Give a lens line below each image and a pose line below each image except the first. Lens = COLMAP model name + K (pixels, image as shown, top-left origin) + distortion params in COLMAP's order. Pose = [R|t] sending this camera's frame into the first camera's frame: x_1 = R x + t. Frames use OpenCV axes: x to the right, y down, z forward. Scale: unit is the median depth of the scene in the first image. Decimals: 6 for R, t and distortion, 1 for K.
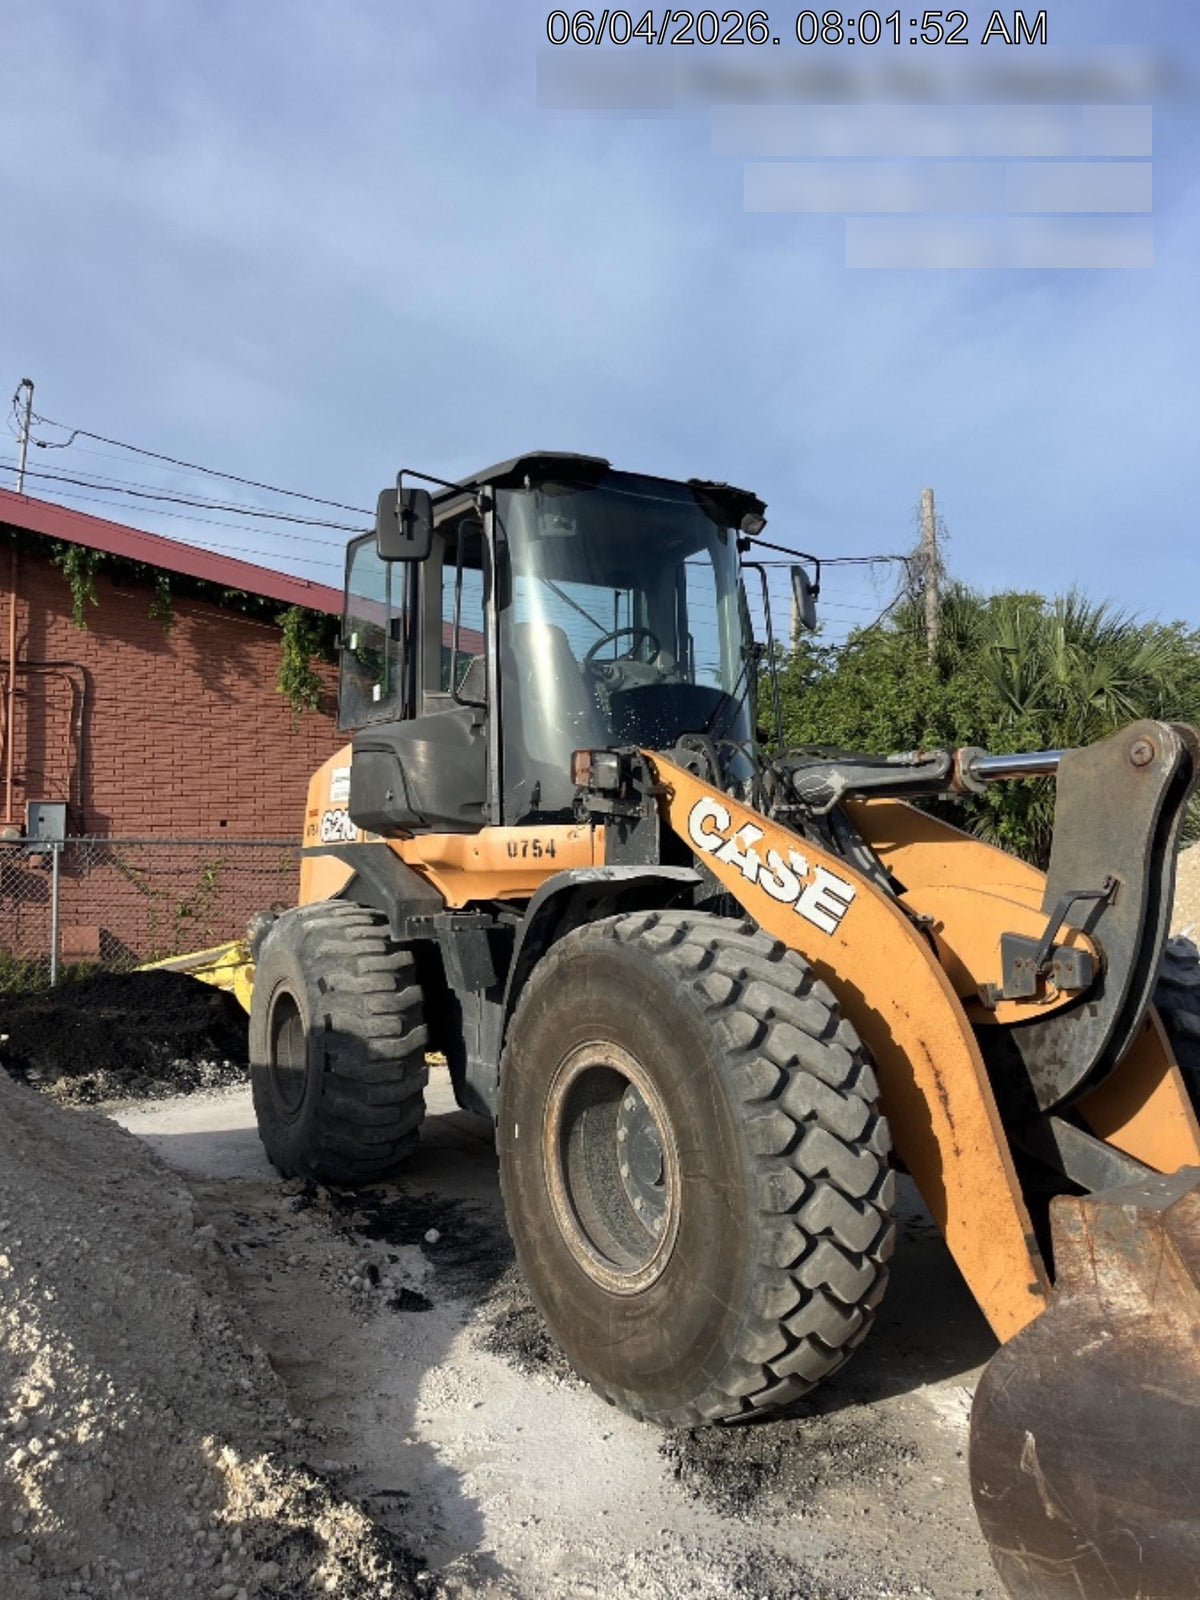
lens RADIAL K [[1201.8, 0, 591.1], [0, 1201.8, 792.0], [0, 0, 1]] dist [0.061616, -0.088327]
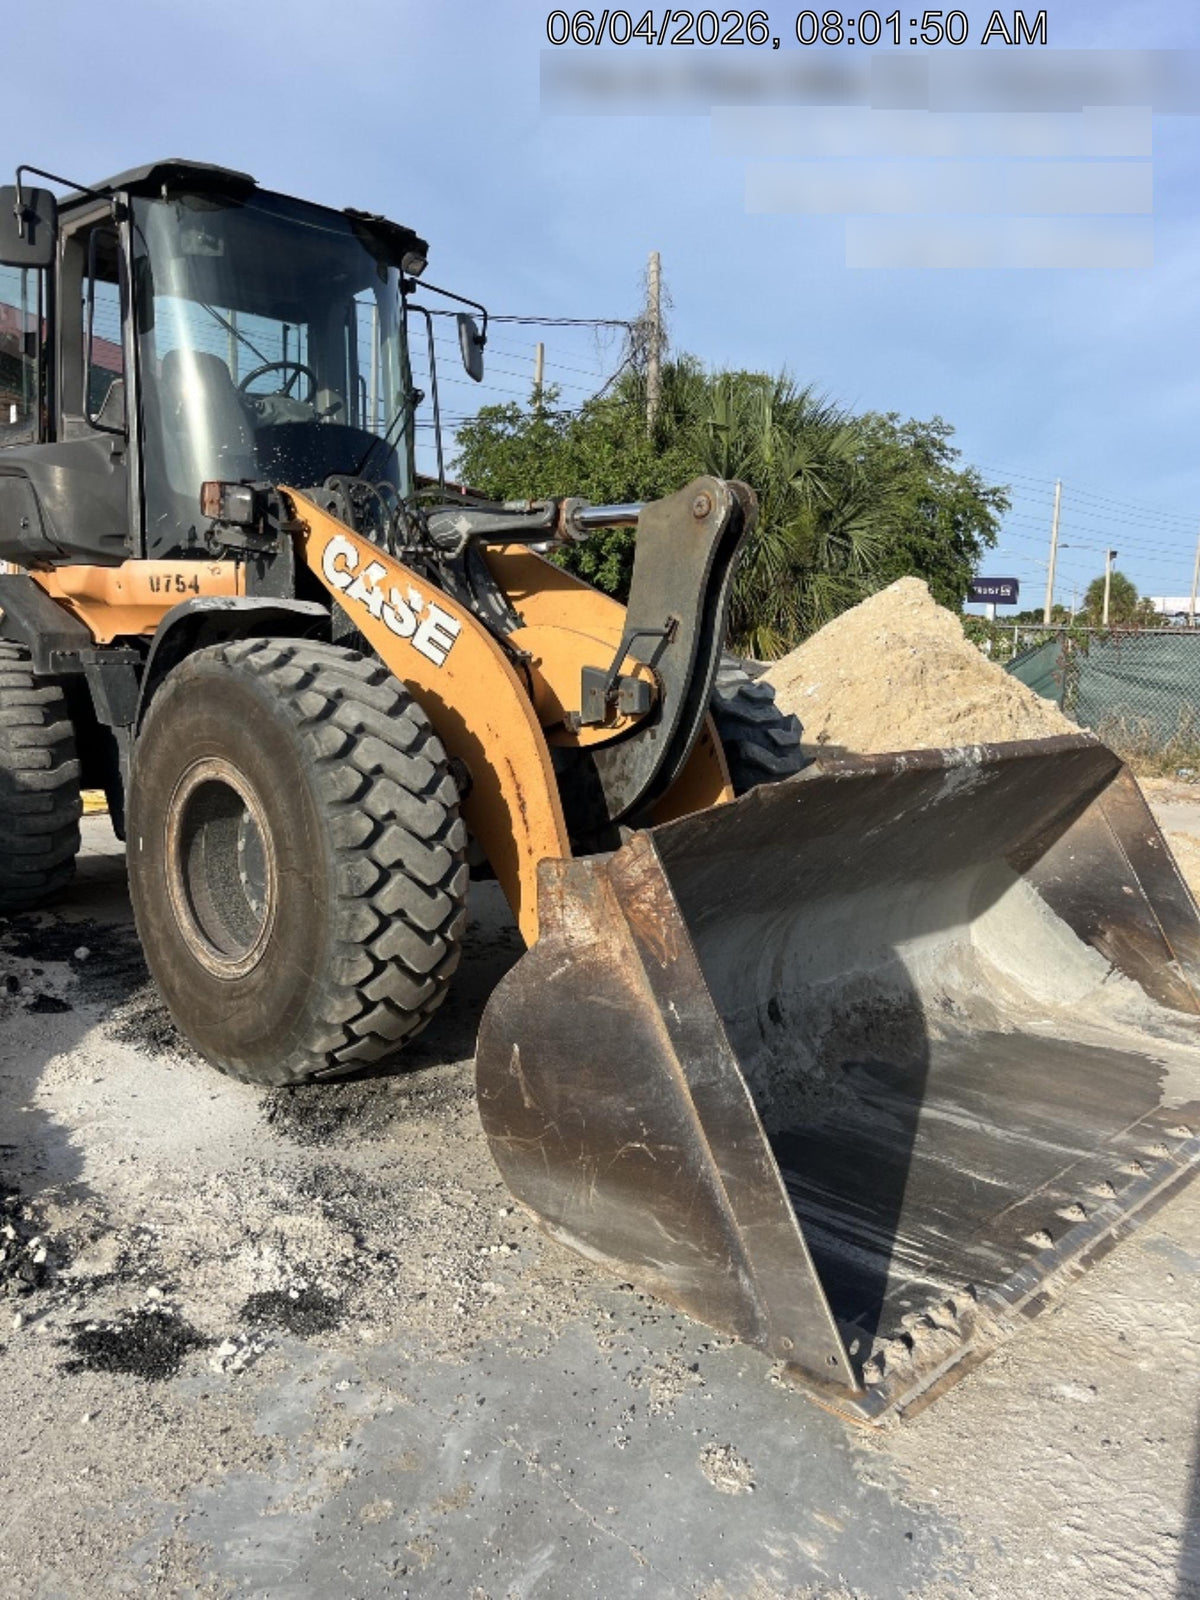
lens RADIAL K [[1217.9, 0, 603.5], [0, 1217.9, 790.6], [0, 0, 1]] dist [0.064488, -0.093338]
pose [[0.979441, 0.007318, 0.201600, 0.118426], [-0.043031, 0.983922, 0.173339, 0.030094], [-0.197090, -0.178451, 0.964008, -0.110550]]
